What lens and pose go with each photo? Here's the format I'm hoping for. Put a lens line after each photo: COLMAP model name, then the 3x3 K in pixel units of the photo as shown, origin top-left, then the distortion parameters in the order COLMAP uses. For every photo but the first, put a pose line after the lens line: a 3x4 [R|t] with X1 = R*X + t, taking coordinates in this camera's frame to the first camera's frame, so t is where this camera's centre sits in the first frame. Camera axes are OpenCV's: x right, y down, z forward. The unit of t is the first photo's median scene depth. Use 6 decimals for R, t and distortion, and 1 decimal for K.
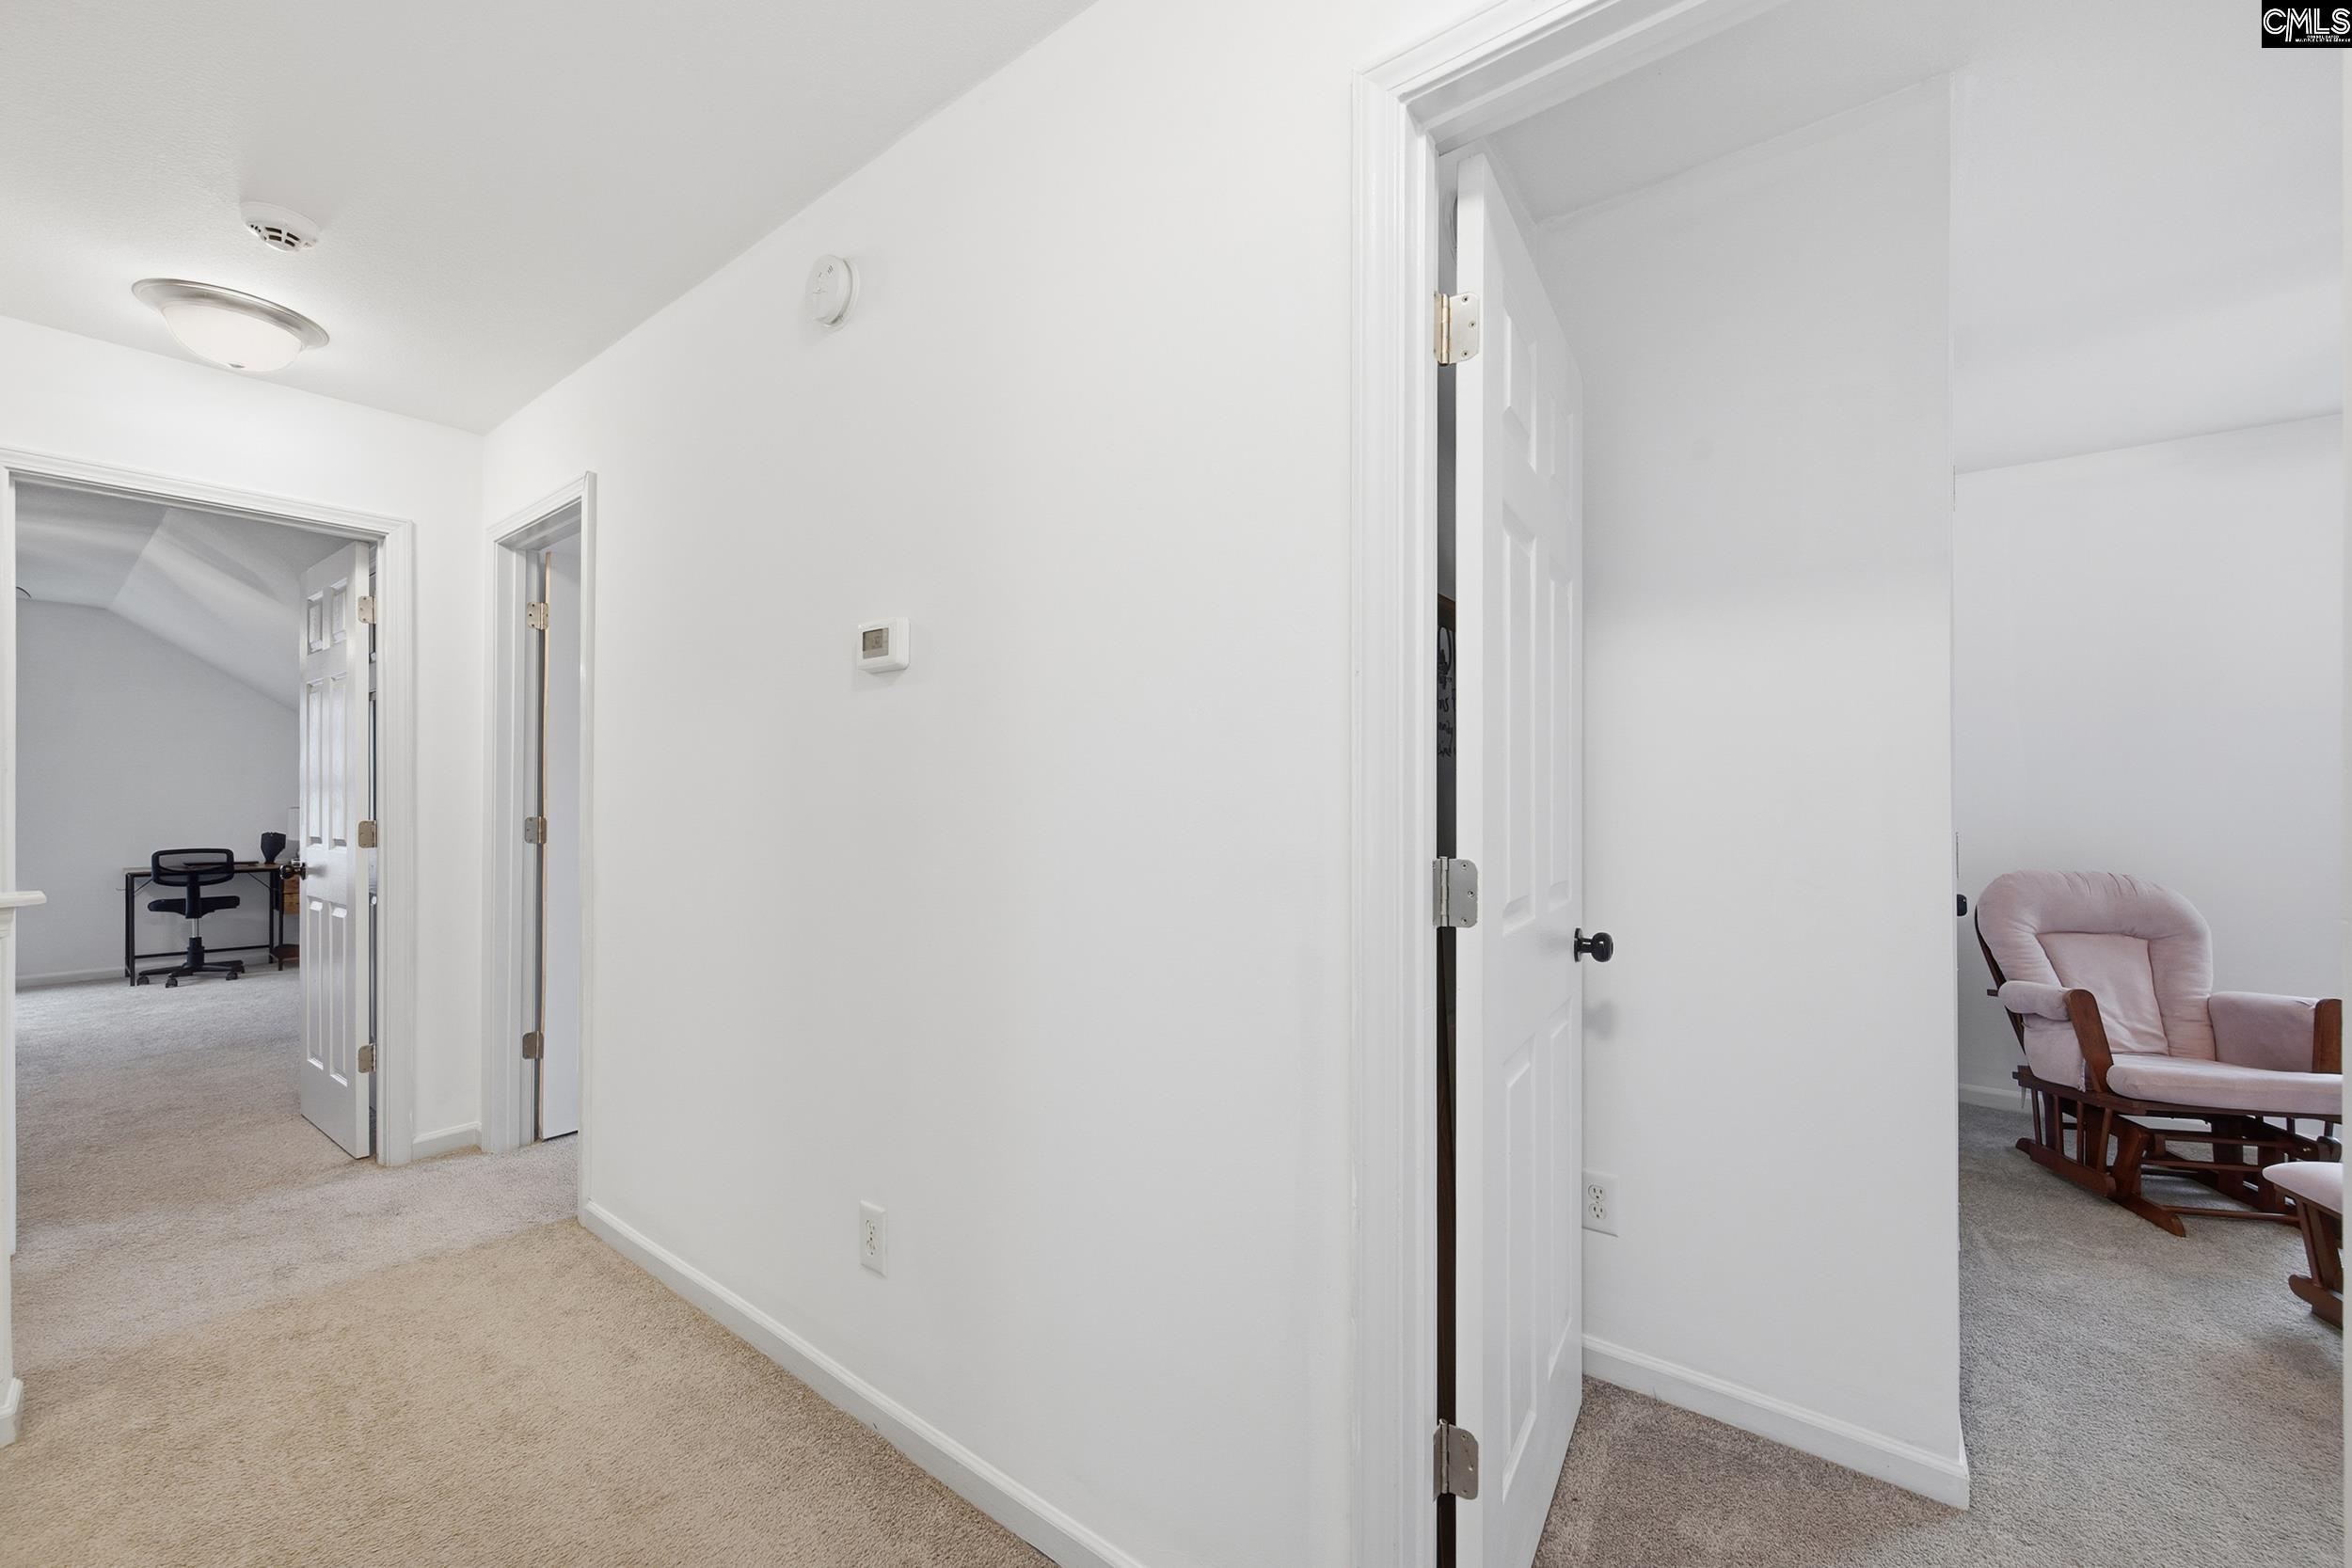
lens RADIAL K [[915.1, 0, 1183.0], [0, 915.1, 794.6], [0, 0, 1]] dist [-0.001177, 0.000280]
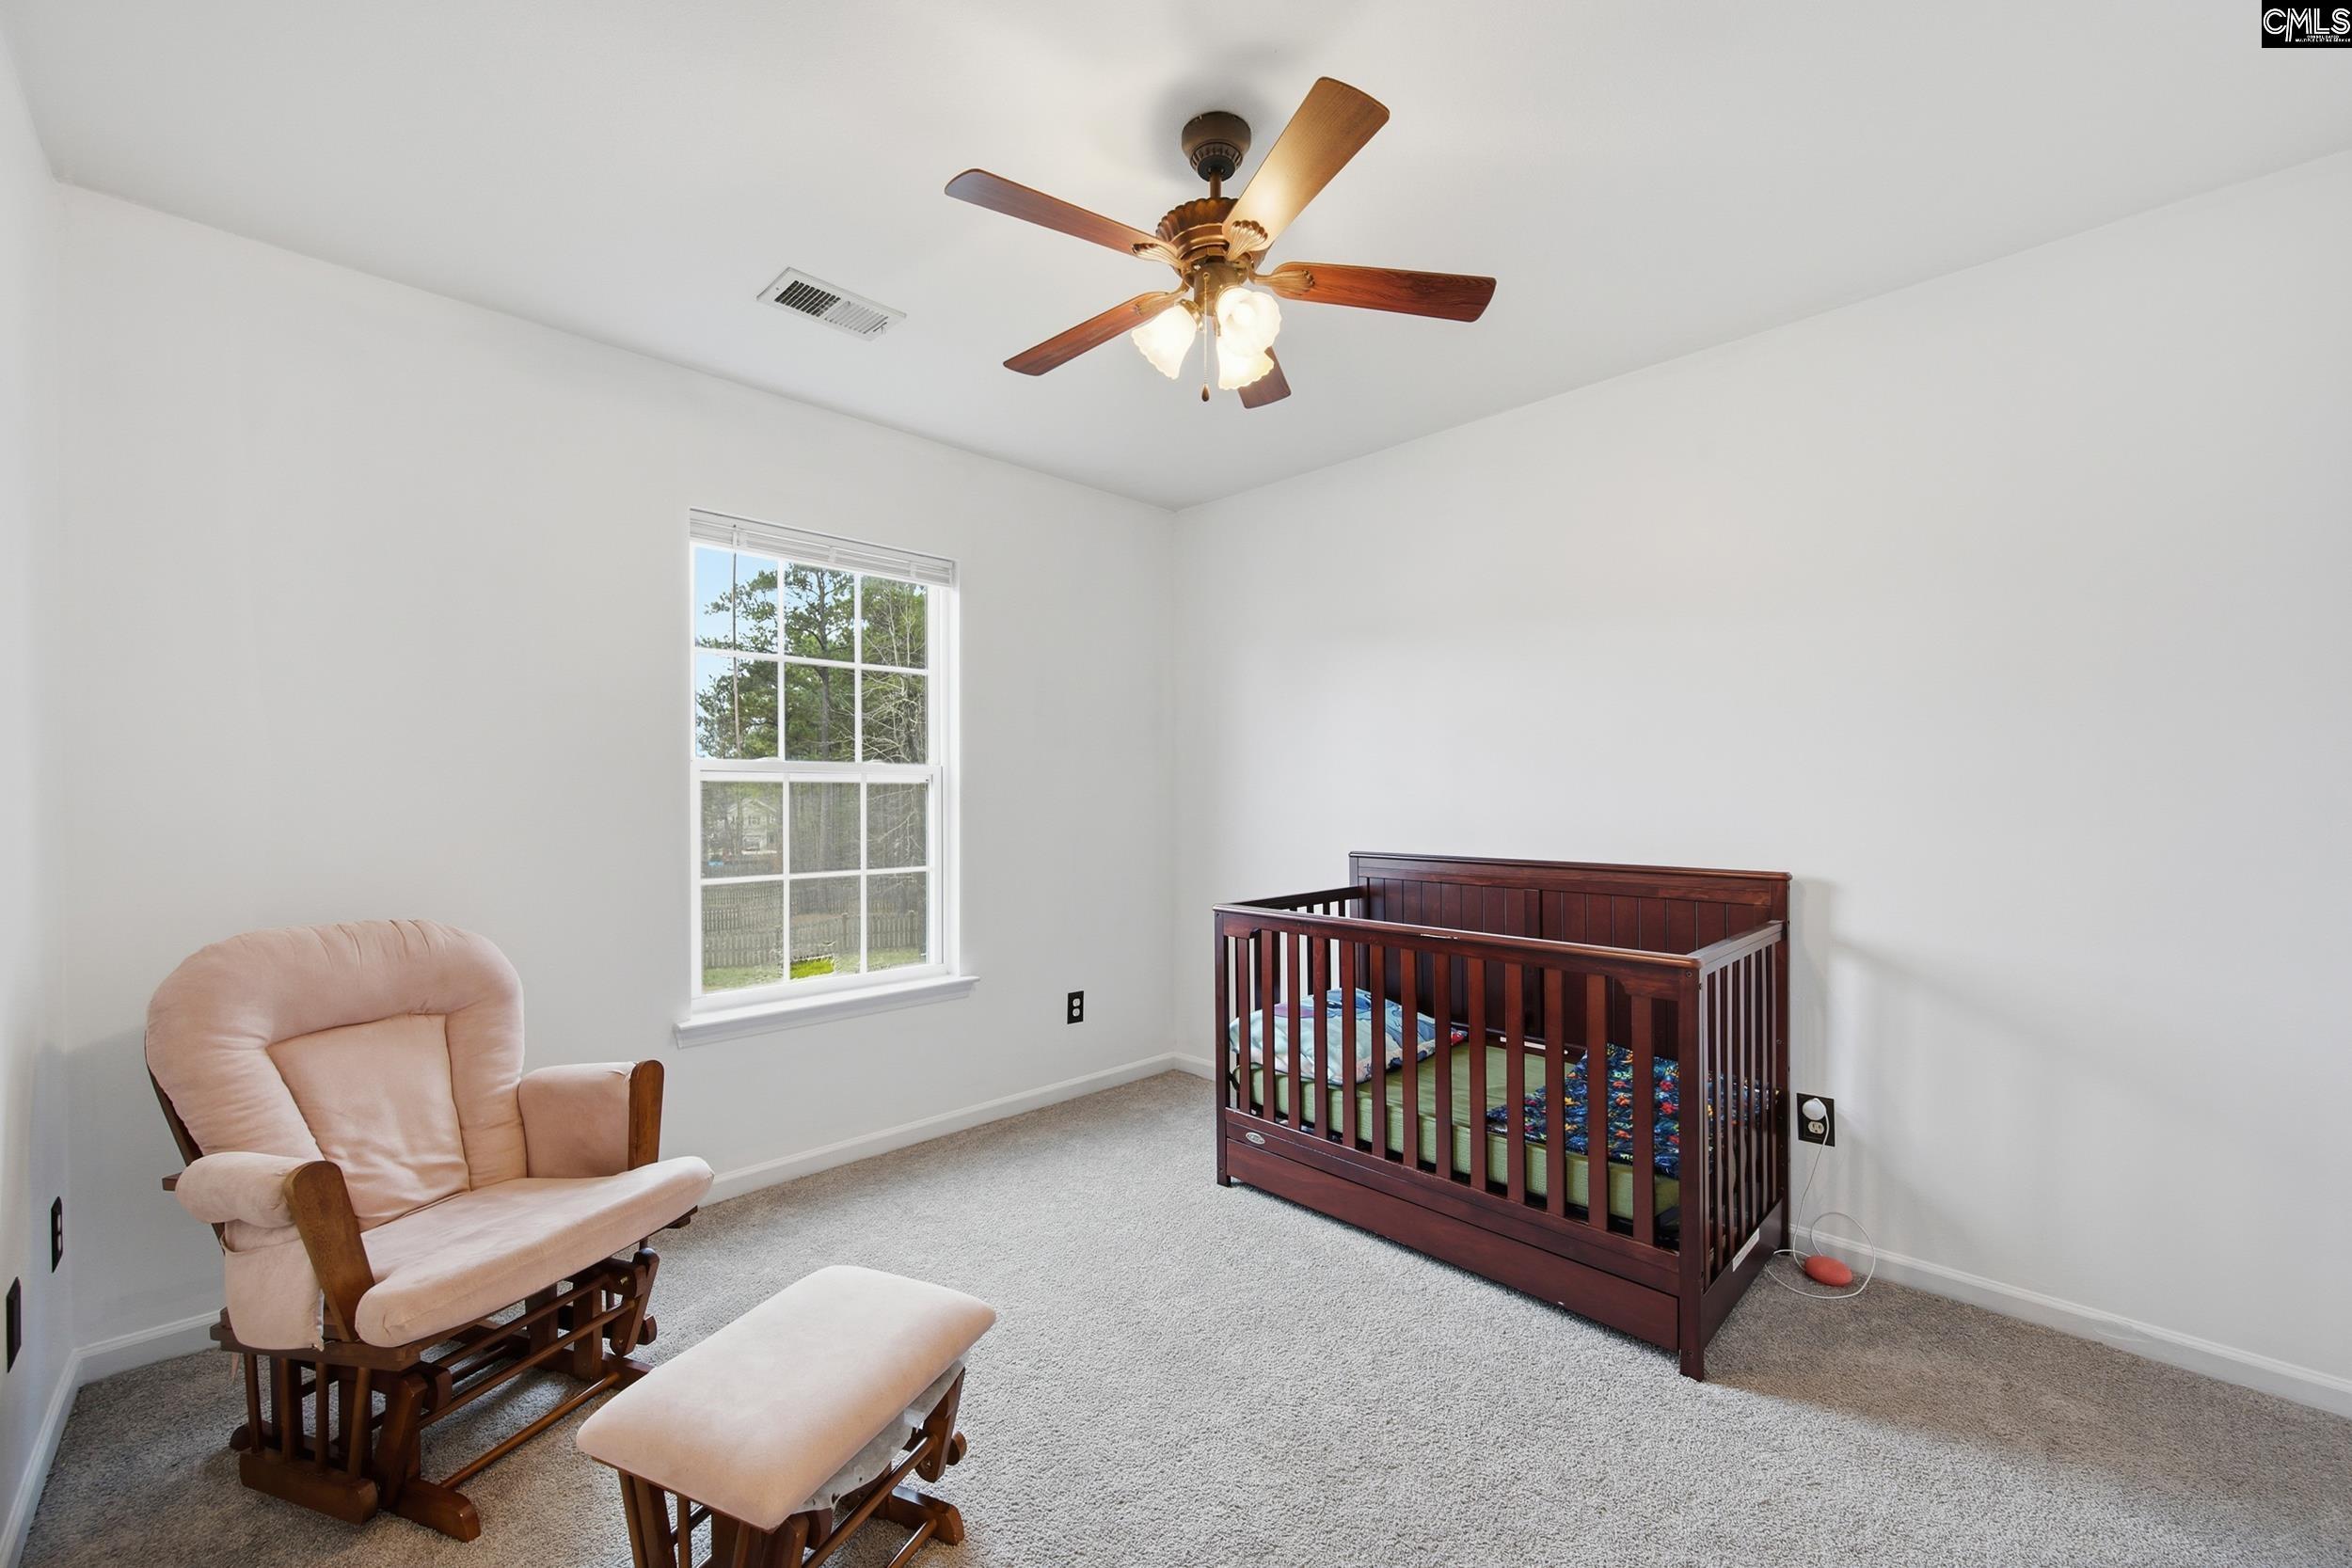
lens RADIAL K [[915.1, 0, 1183.0], [0, 915.1, 794.6], [0, 0, 1]] dist [-0.001177, 0.000280]
pose [[0.120456, -0.002768, 0.992715, 0.466960], [0.009840, 0.999950, 0.001594, 0.001519], [-0.992670, 0.009576, 0.120477, 0.389944]]
